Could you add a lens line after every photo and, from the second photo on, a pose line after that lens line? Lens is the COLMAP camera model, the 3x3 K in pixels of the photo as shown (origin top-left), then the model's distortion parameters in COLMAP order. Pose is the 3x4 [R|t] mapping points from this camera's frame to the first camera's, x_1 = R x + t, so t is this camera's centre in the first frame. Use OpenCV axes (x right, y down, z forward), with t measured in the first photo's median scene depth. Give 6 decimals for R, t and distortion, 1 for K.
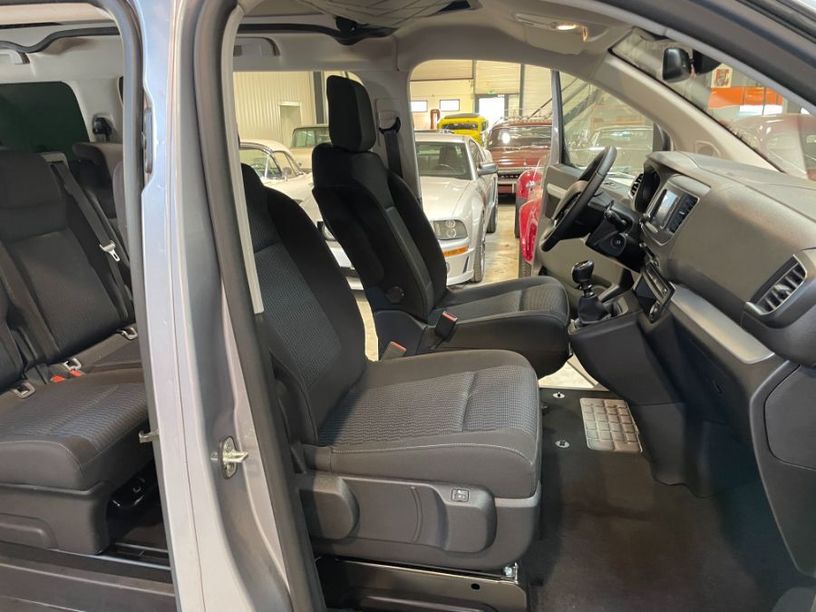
lens RADIAL K [[617.7, 0, 401.0], [0, 617.7, 309.1], [0, 0, 1]] dist [0.097544, -0.124857]
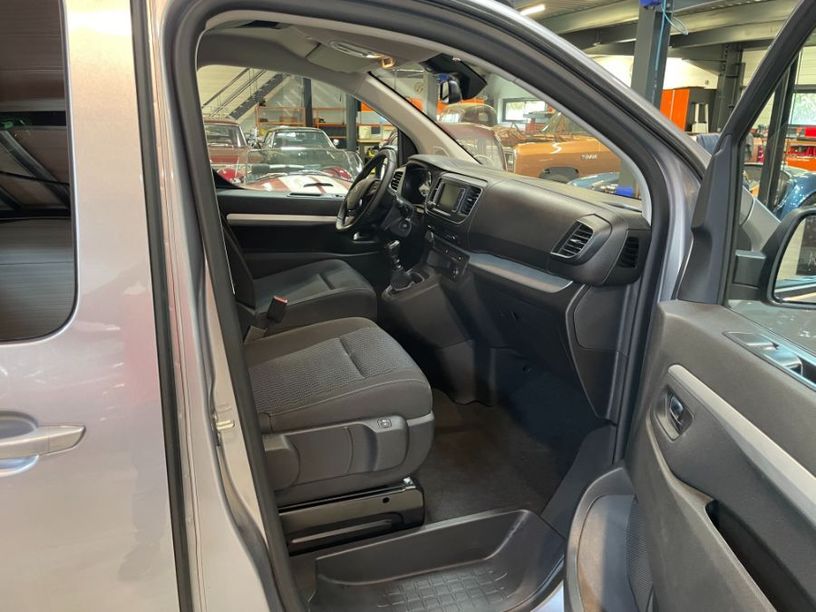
lens RADIAL K [[616.8, 0, 412.7], [0, 616.8, 294.9], [0, 0, 1]] dist [0.100506, -0.131939]
pose [[0.857803, -0.109912, 0.502089, -0.431789], [0.118846, 0.992810, 0.014290, 0.024691], [-0.500049, 0.047413, 0.864698, -0.128779]]
